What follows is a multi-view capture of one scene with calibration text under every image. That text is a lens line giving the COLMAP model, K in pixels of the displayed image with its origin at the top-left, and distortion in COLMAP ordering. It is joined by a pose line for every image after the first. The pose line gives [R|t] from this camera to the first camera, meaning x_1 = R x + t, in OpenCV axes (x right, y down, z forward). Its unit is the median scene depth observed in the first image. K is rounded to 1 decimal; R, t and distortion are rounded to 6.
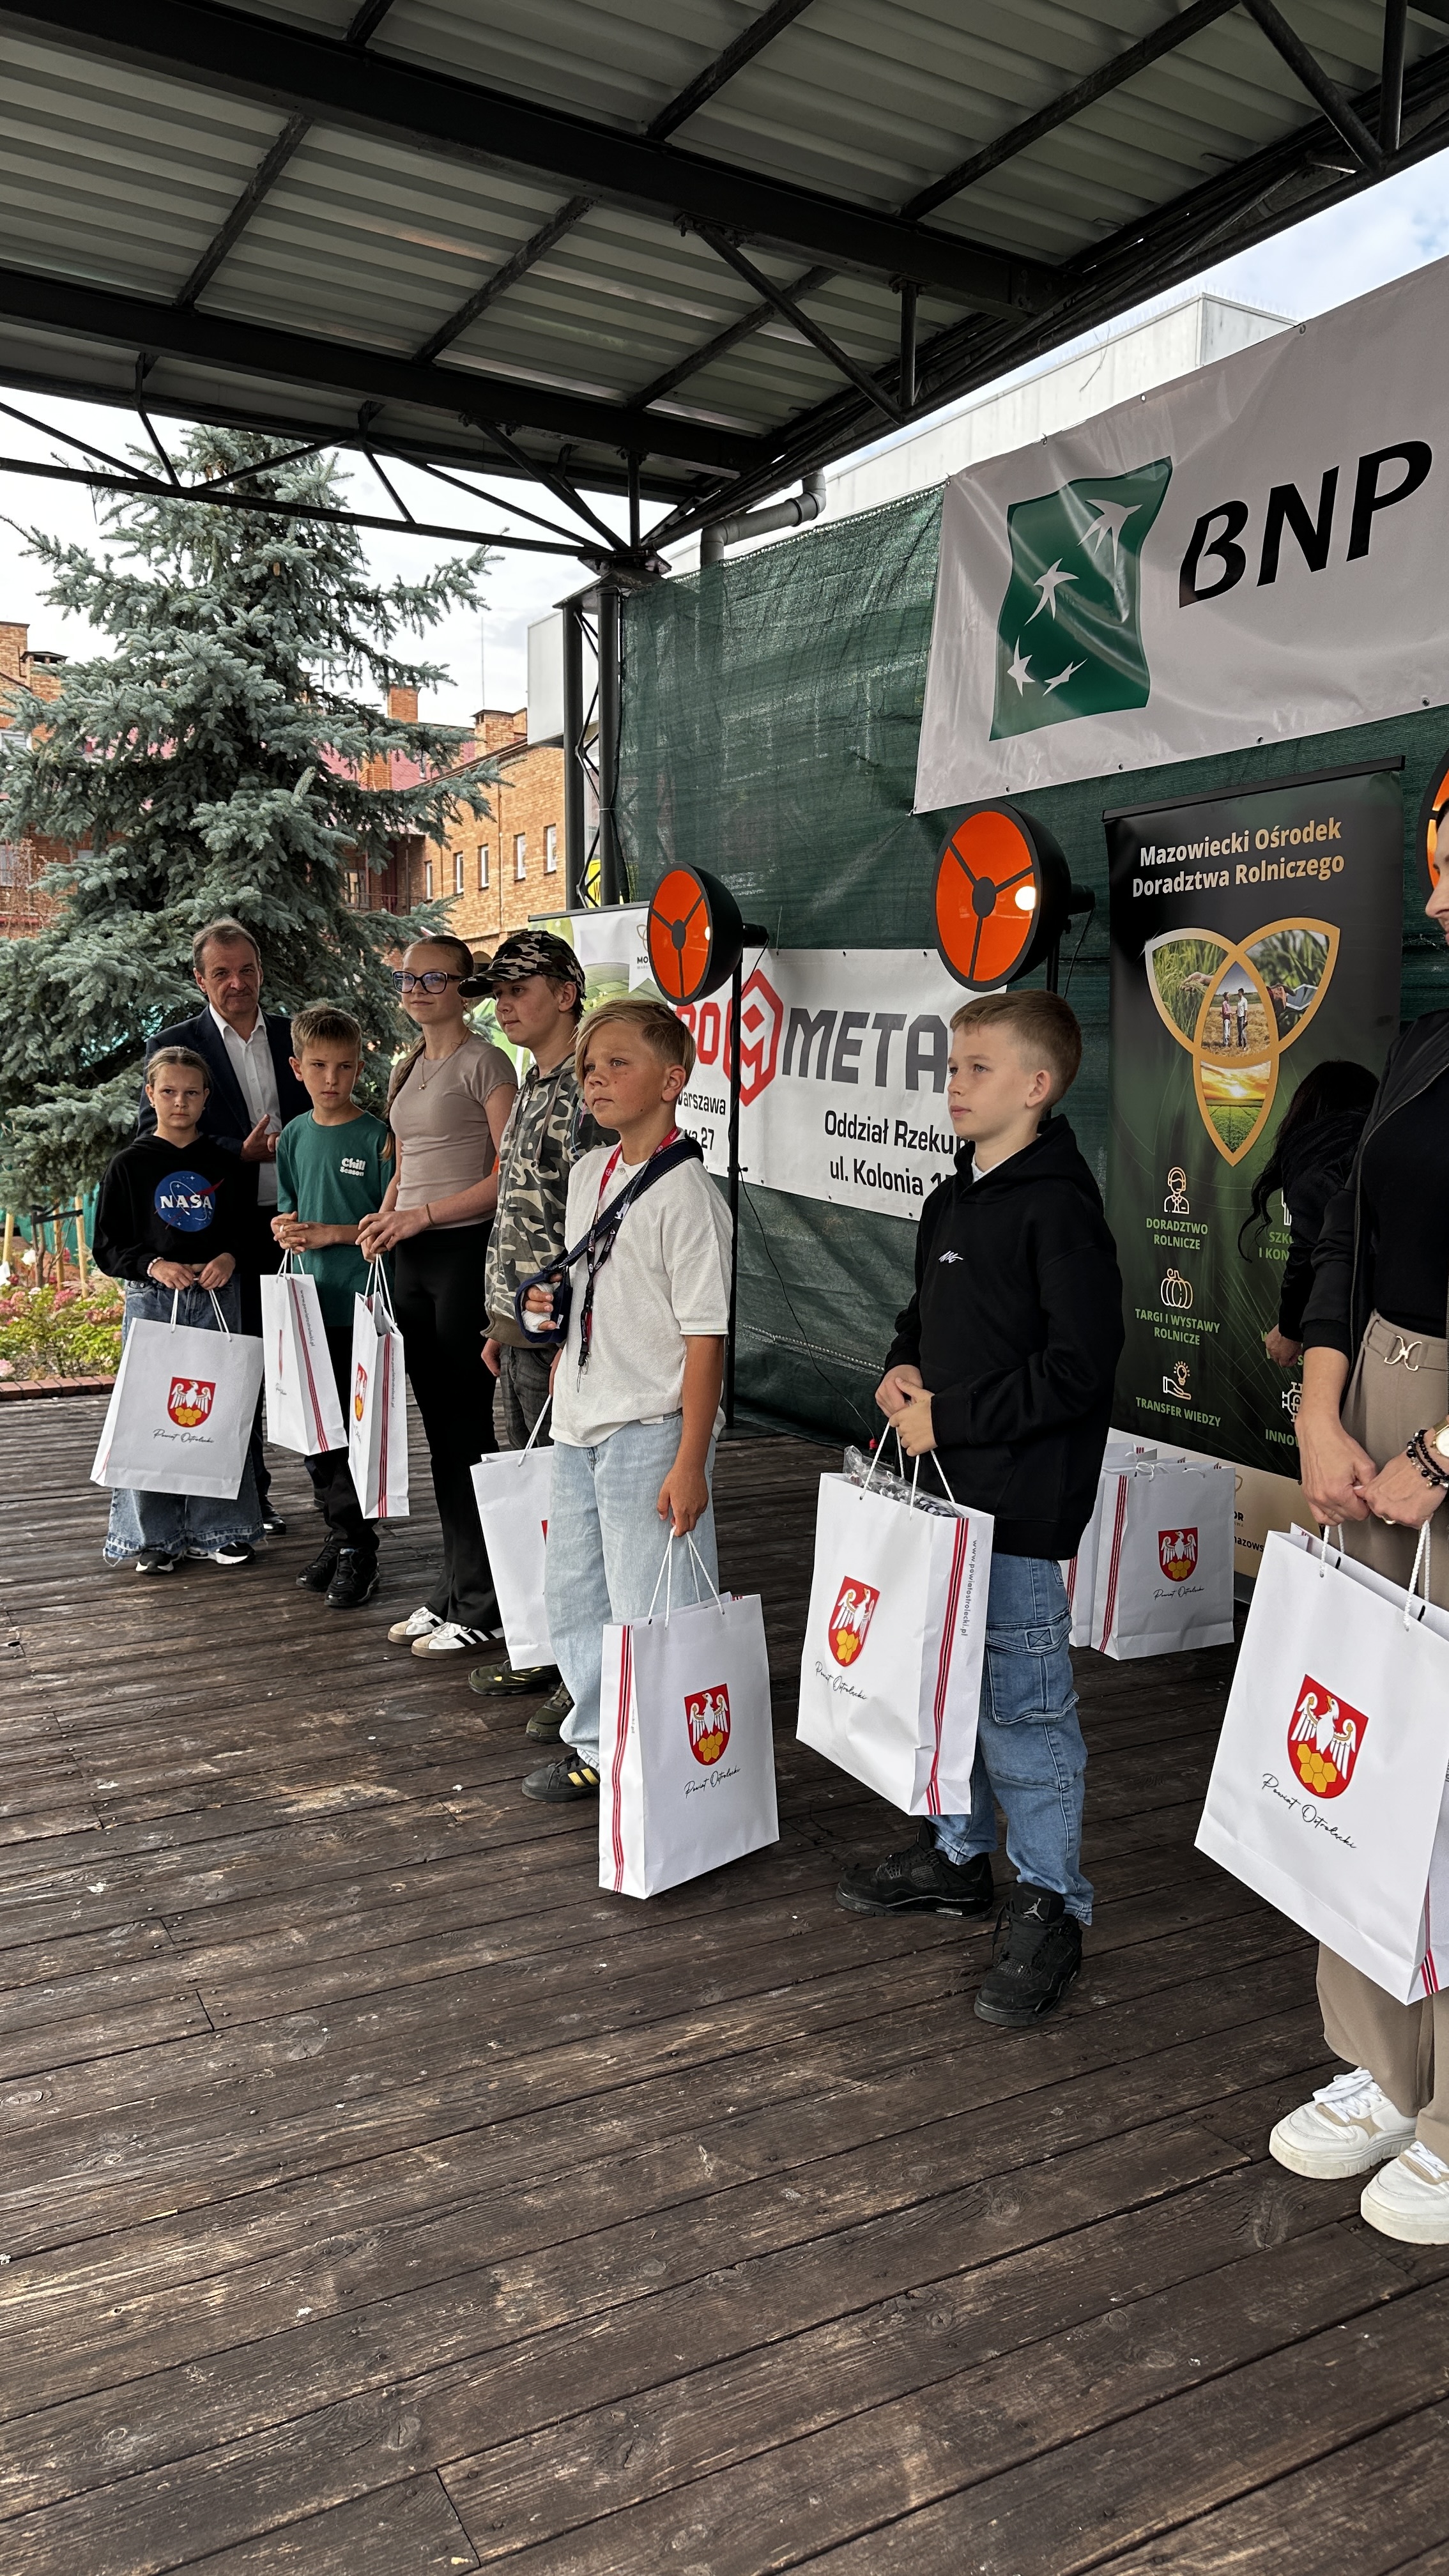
lens RADIAL K [[1797.9, 0, 712.5], [0, 1797.9, 1321.0], [0, 0, 1]] dist [0.059614, -0.073473]
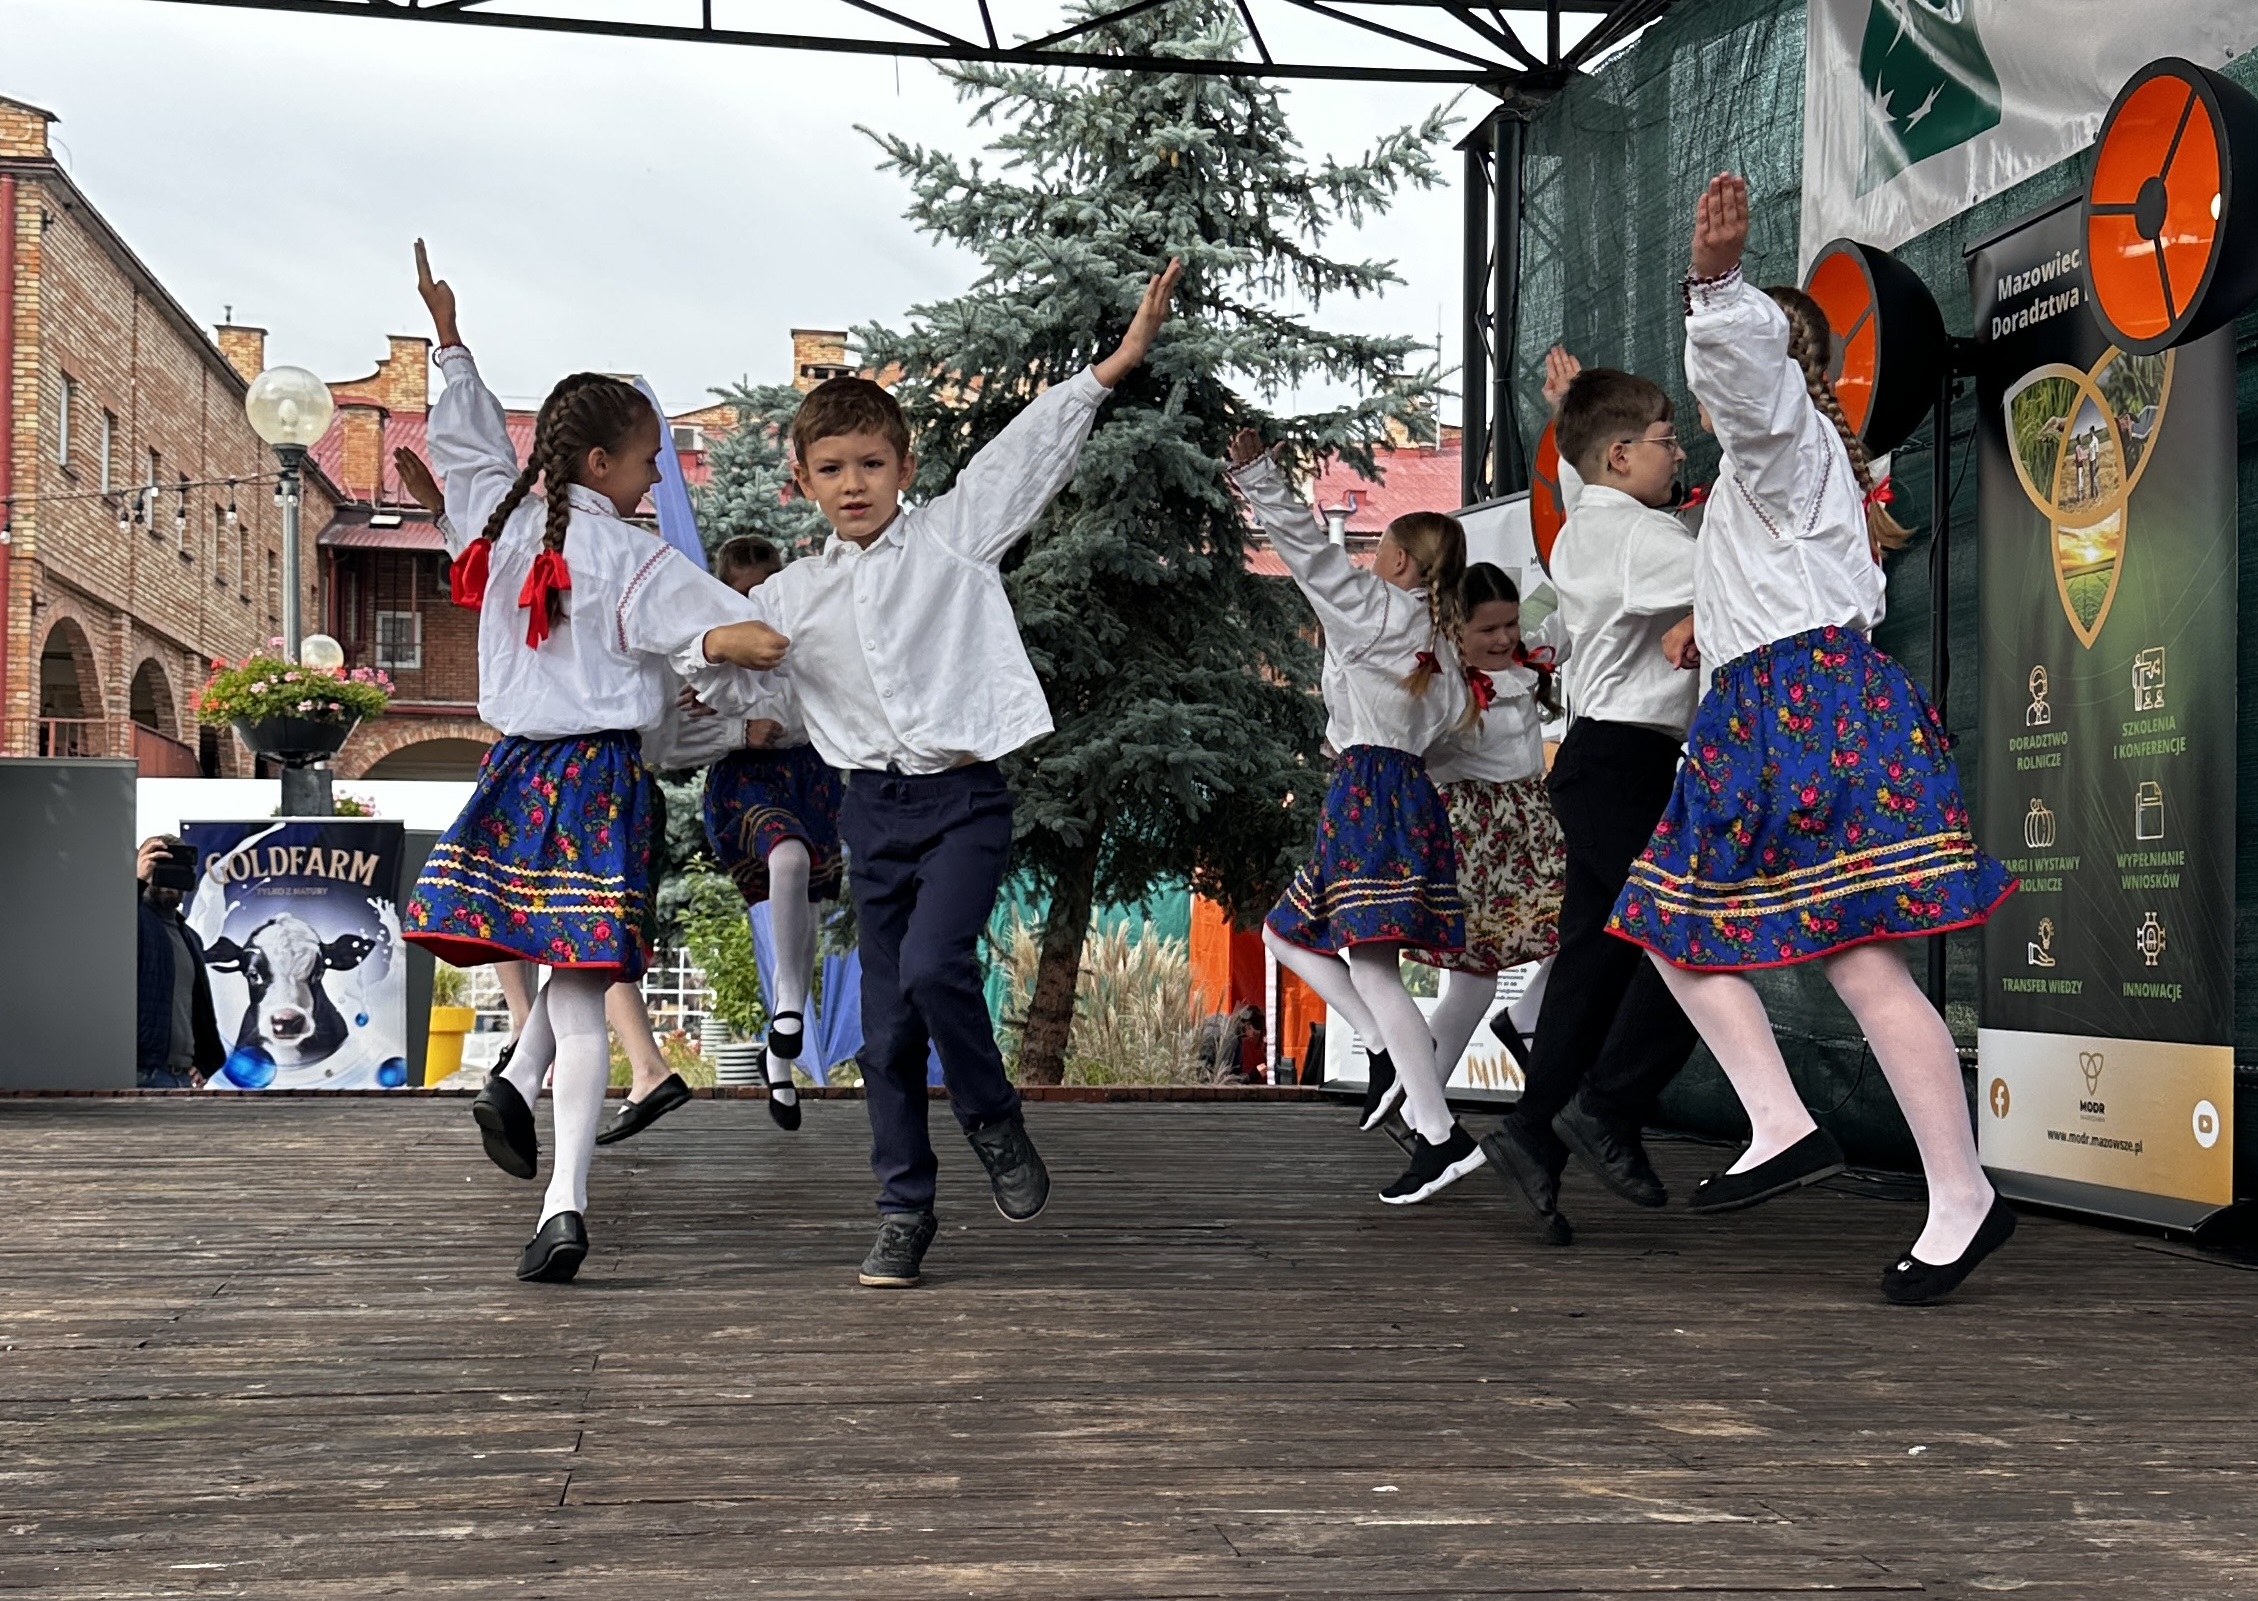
lens RADIAL K [[2822.9, 0, 1057.1], [0, 2822.9, 824.4], [0, 0, 1]] dist [0.206918, -0.405913]
pose [[0.942619, -0.016711, -0.333453, 0.162870], [-0.047259, 0.982012, -0.182807, 0.140841], [0.330509, 0.188076, 0.924873, -0.173678]]
